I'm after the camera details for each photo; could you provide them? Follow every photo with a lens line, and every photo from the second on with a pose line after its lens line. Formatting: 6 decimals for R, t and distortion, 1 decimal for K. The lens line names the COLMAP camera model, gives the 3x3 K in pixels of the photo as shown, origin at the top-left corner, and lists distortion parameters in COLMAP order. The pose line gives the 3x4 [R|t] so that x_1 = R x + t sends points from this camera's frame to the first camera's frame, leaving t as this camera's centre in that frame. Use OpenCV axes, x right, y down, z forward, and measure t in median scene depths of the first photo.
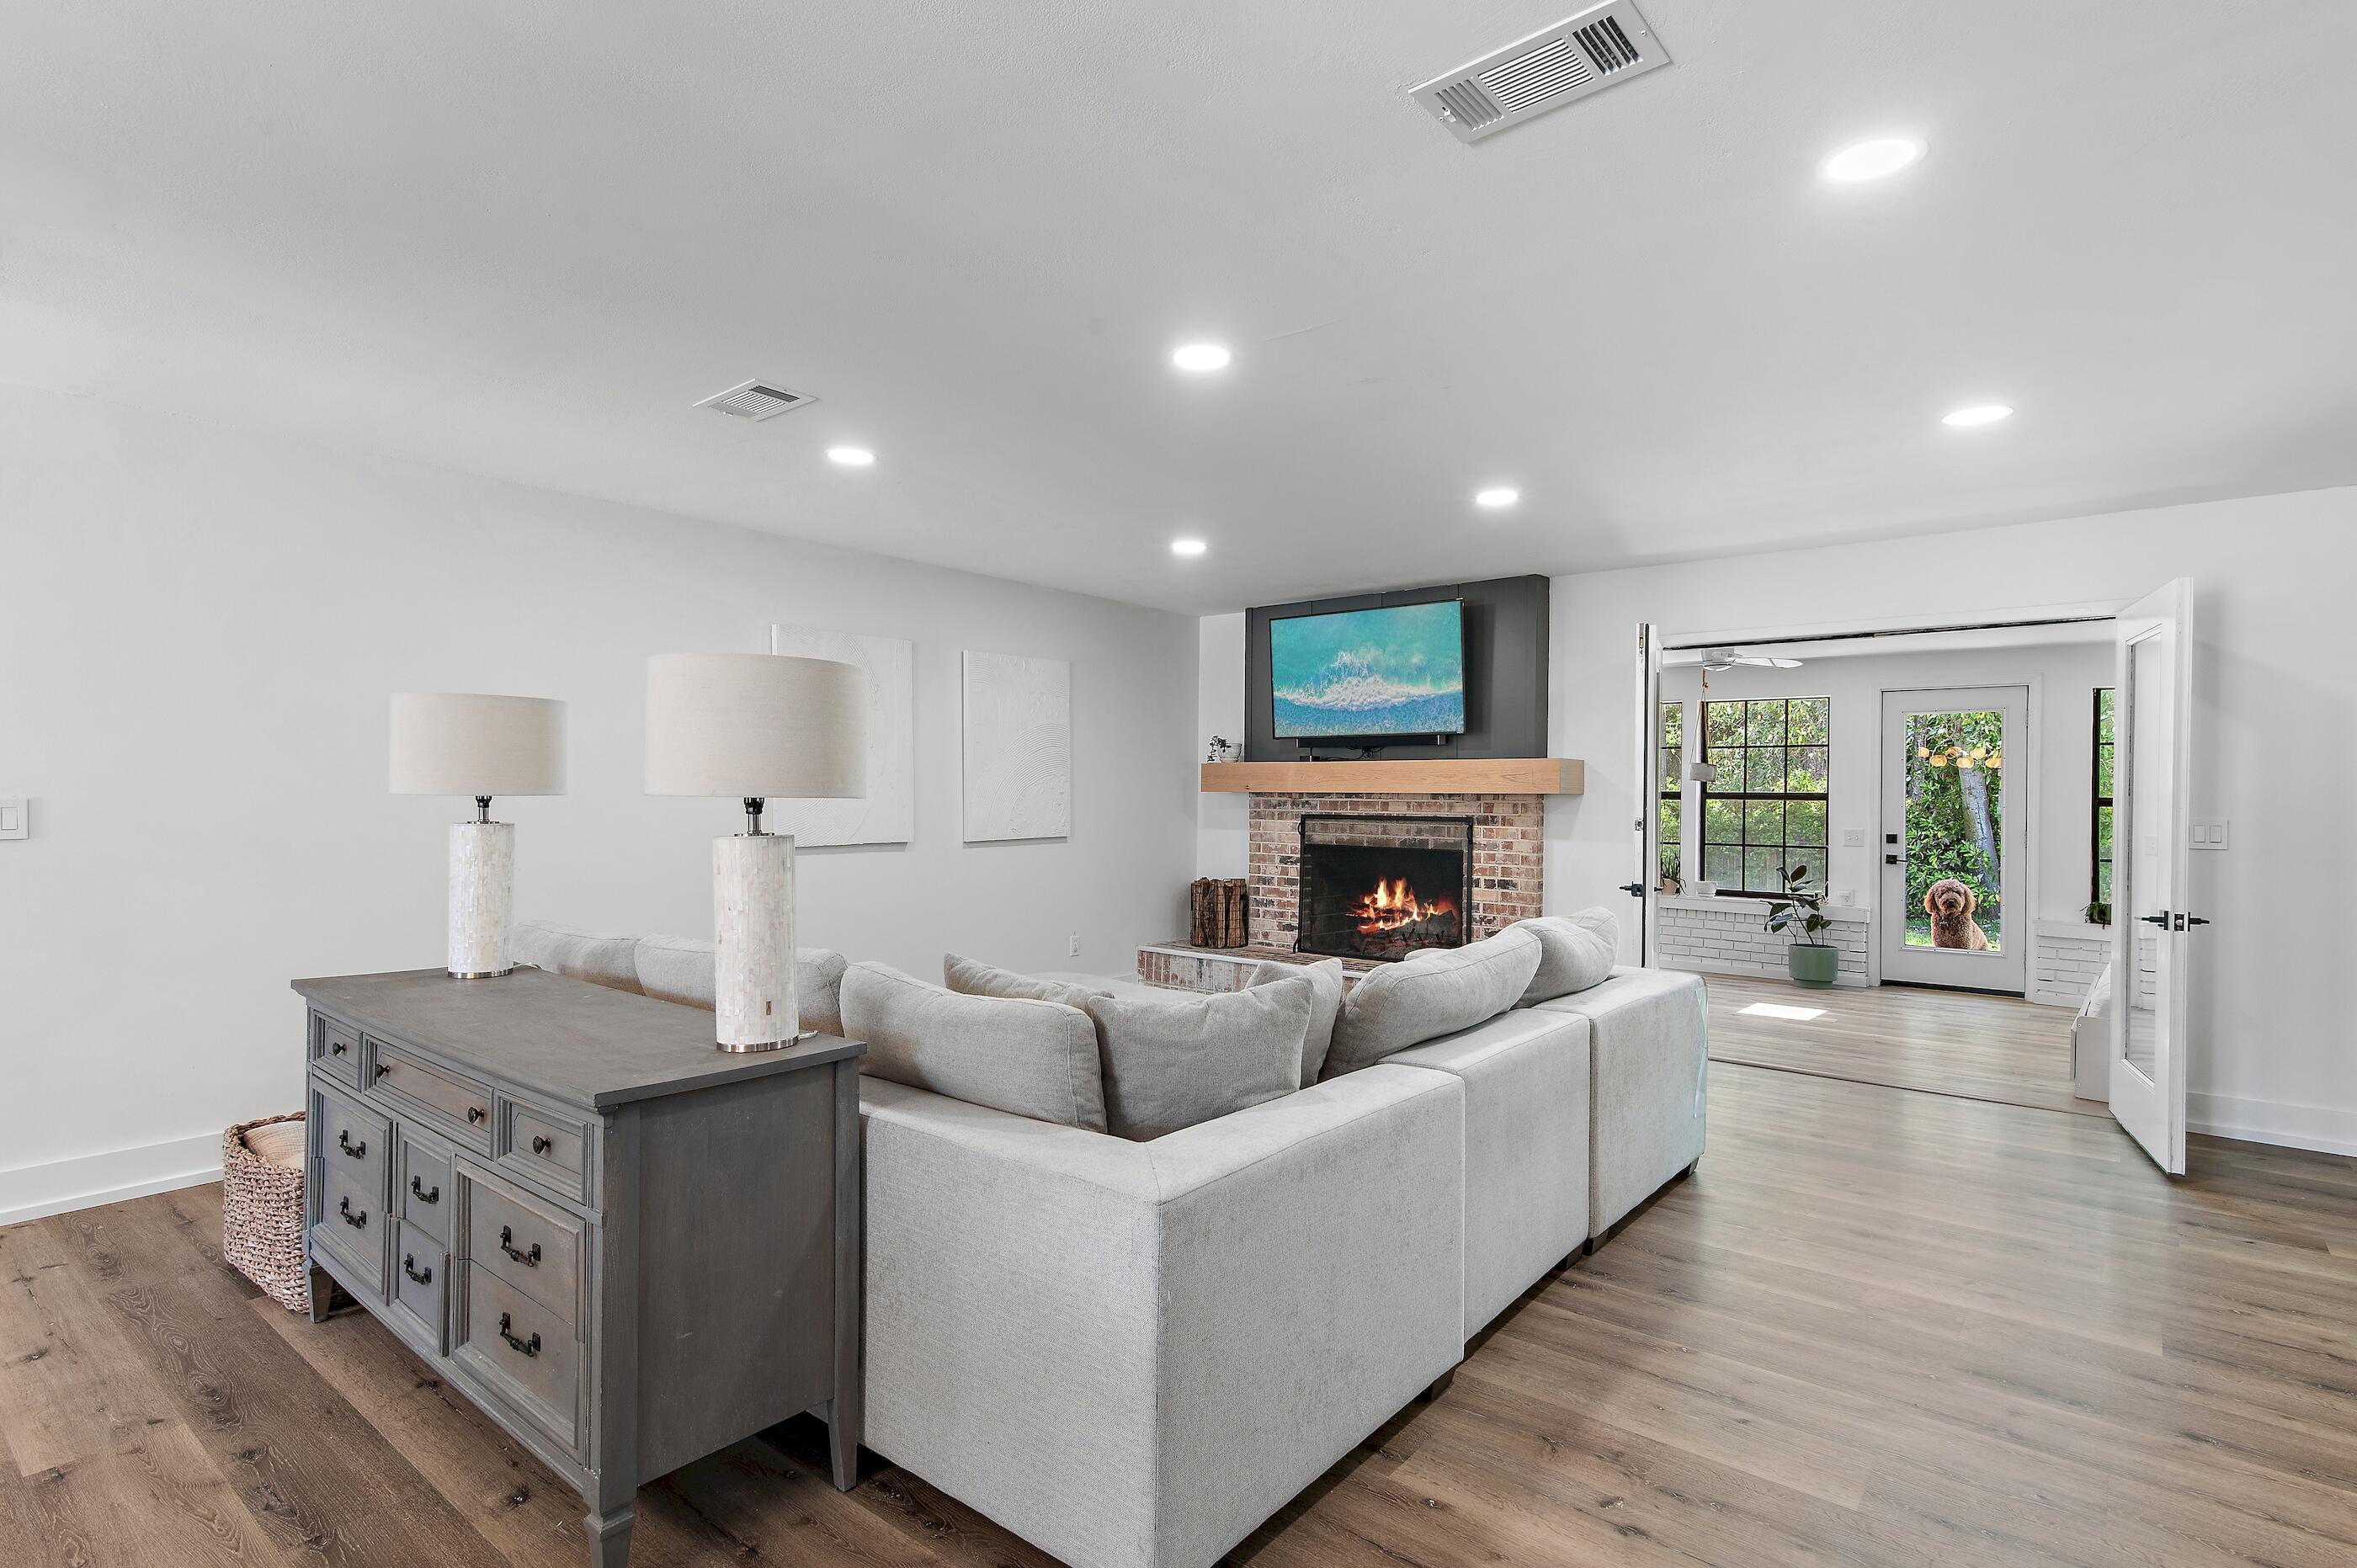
lens RADIAL K [[1167.0, 0, 1176.2], [0, 1167.0, 802.2], [0, 0, 1]] dist [0.016302, -0.000051]
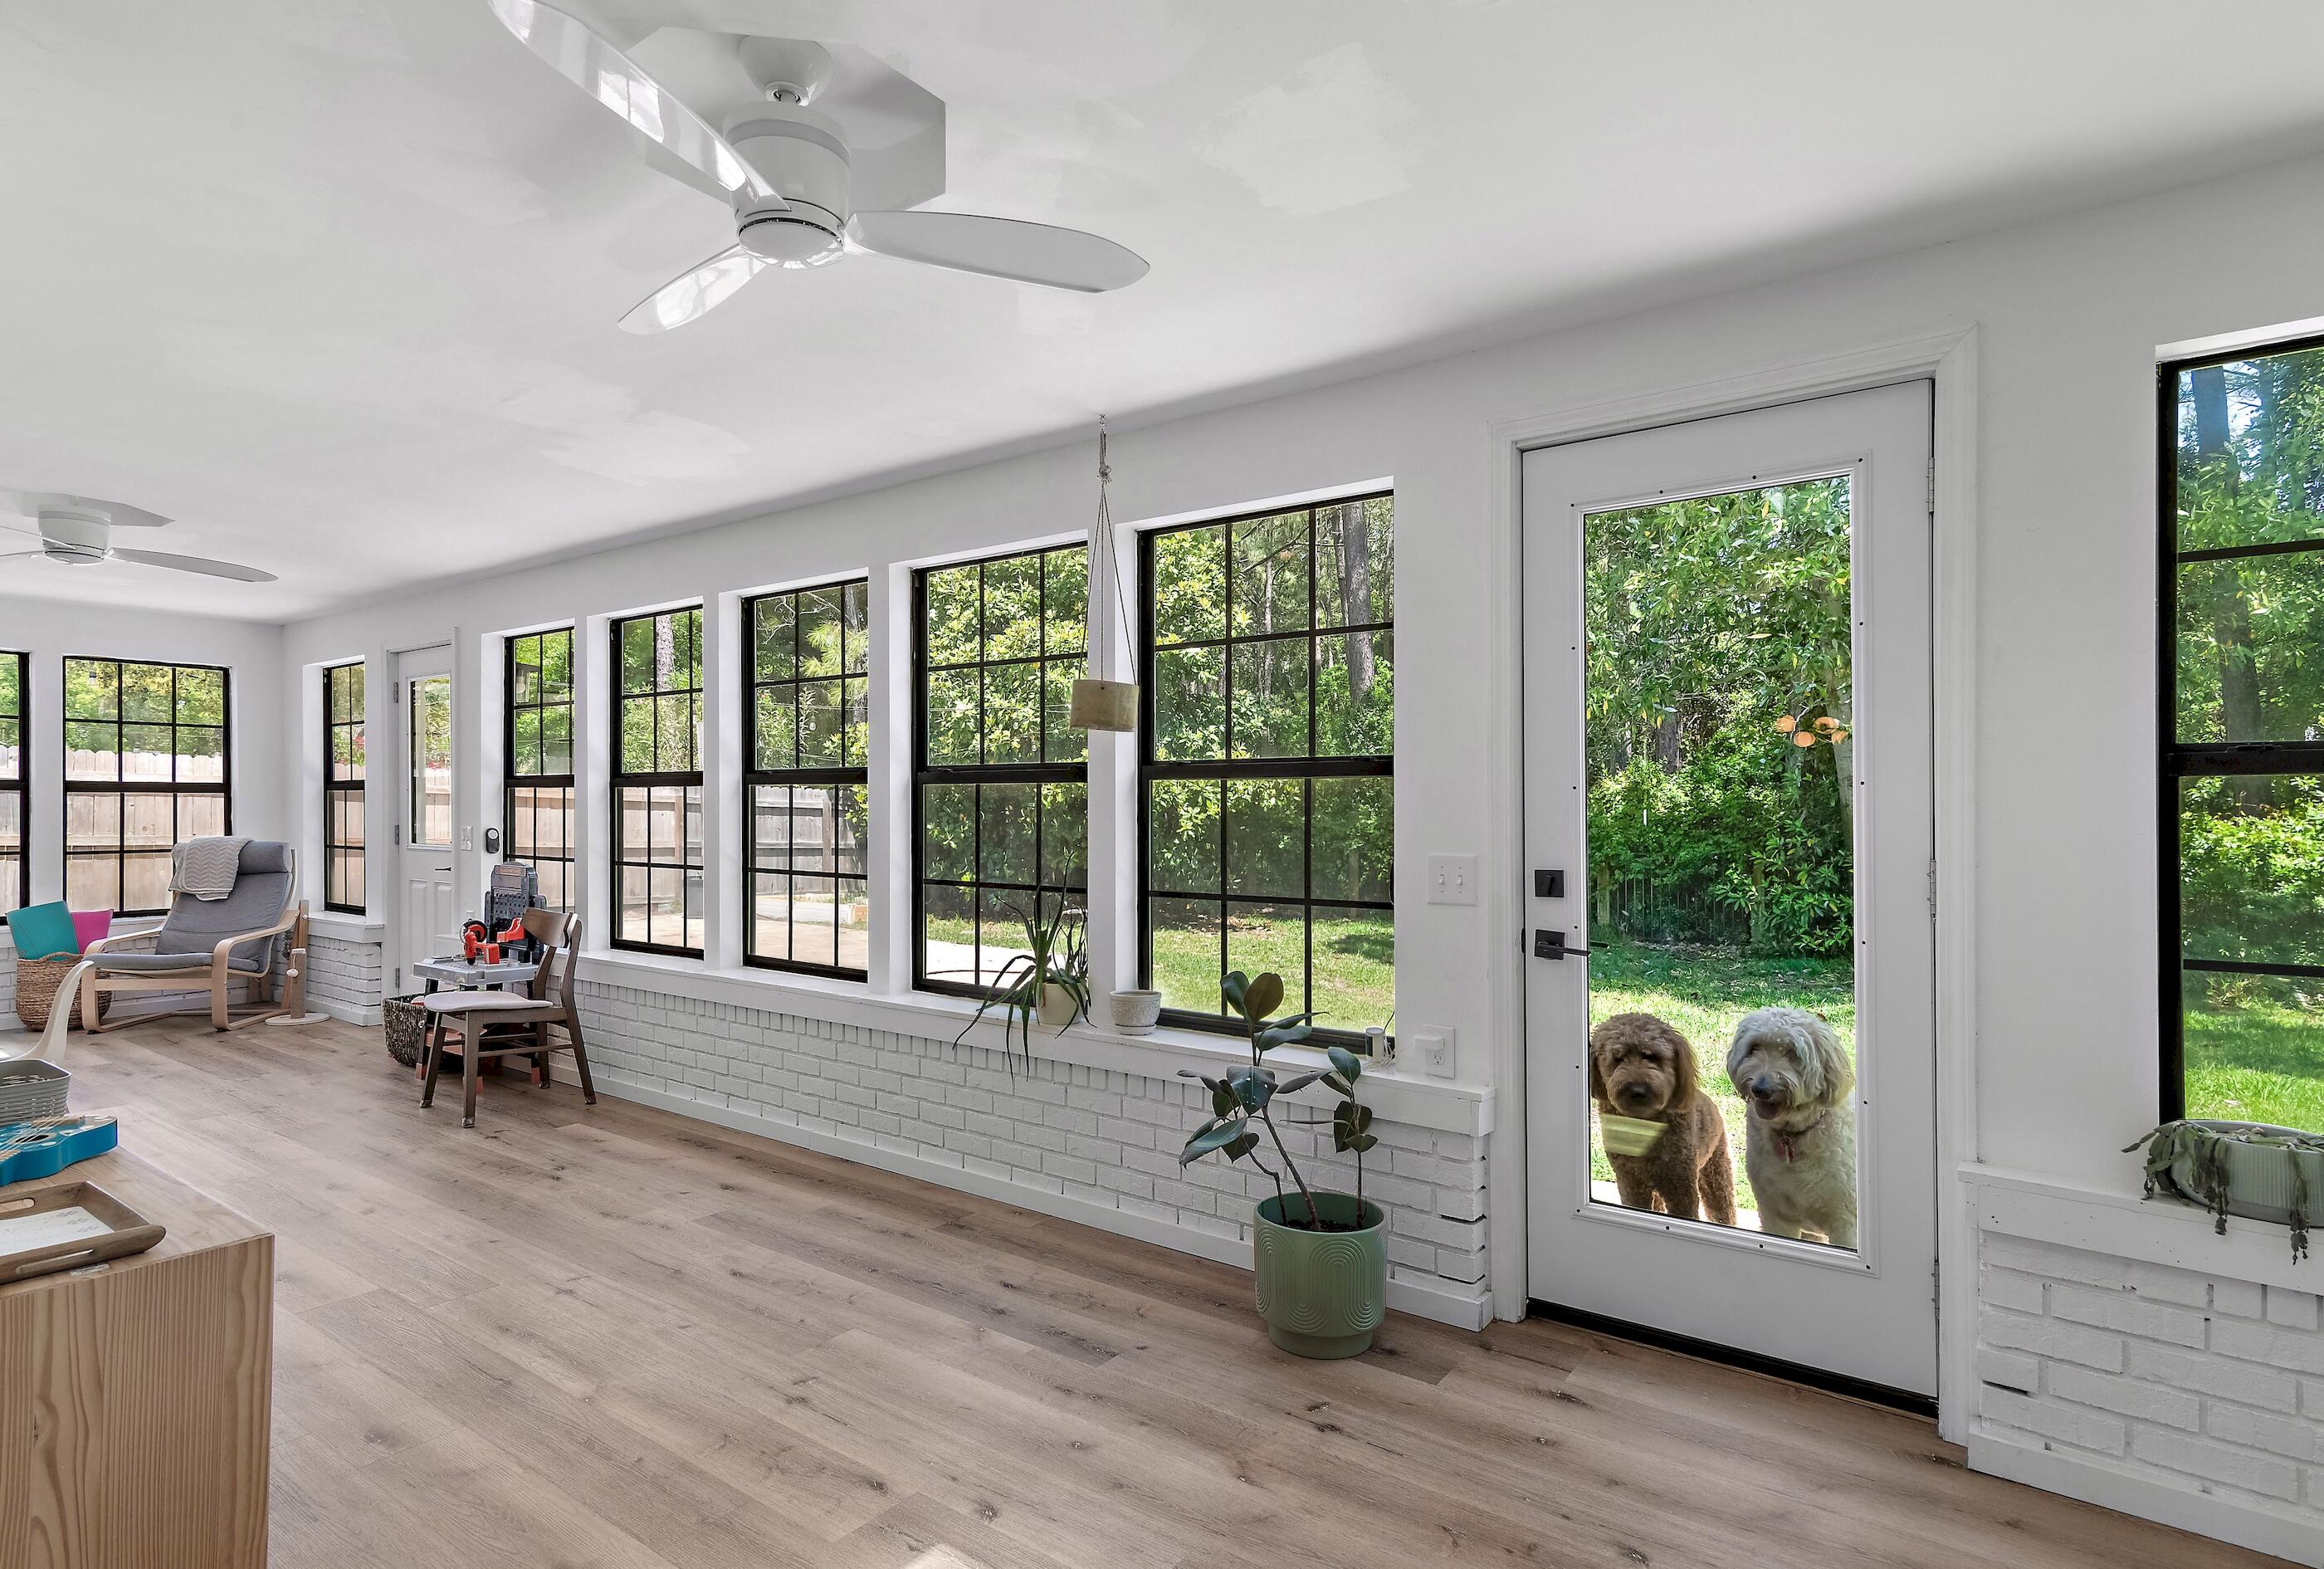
lens RADIAL K [[1185.1, 0, 1155.2], [0, 1185.1, 811.5], [0, 0, 1]] dist [0.011624, -0.000055]
pose [[0.998532, -0.009576, 0.053306, 0.577541], [0.009553, 0.999954, 0.000699, 0.011127], [-0.053310, -0.000189, 0.998578, 0.804551]]
